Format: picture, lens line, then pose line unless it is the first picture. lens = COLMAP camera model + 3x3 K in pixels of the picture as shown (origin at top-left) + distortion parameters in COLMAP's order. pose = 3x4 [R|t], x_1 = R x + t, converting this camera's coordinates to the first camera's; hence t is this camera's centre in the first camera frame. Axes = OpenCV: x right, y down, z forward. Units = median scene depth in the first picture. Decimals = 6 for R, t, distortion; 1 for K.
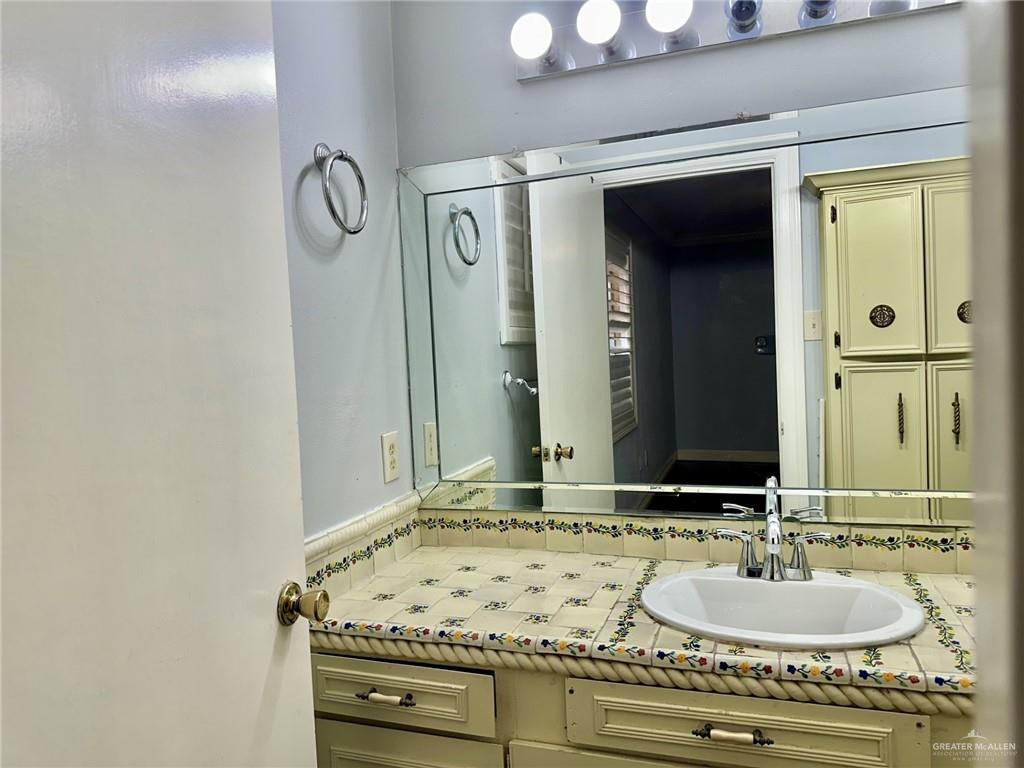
lens RADIAL K [[747.4, 0, 513.1], [0, 747.4, 381.5], [0, 0, 1]] dist [0.066415, -0.061641]
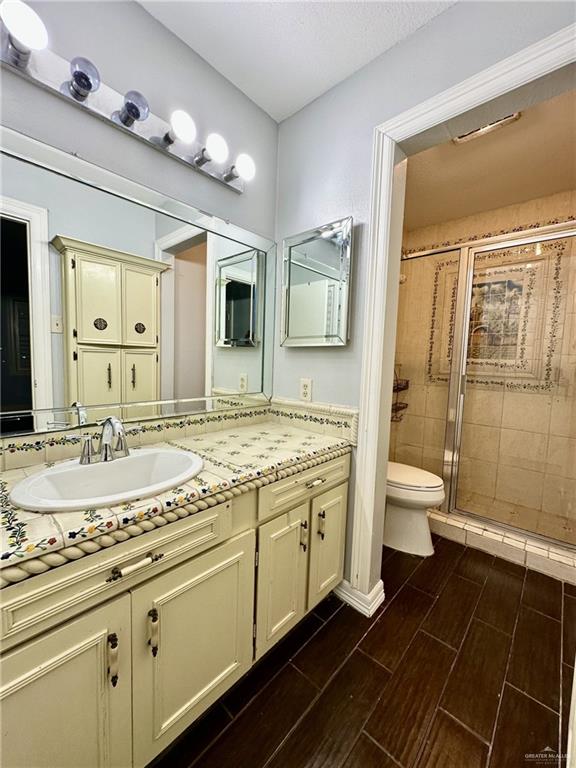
lens RADIAL K [[311.3, 0, 288.5], [0, 311.3, 381.1], [0, 0, 1]] dist [0.007499, 0.000159]
pose [[0.397018, -0.004796, 0.917798, -0.118701], [-0.006716, 0.999944, 0.008131, 0.099215], [-0.917786, -0.009392, 0.396964, 0.445809]]
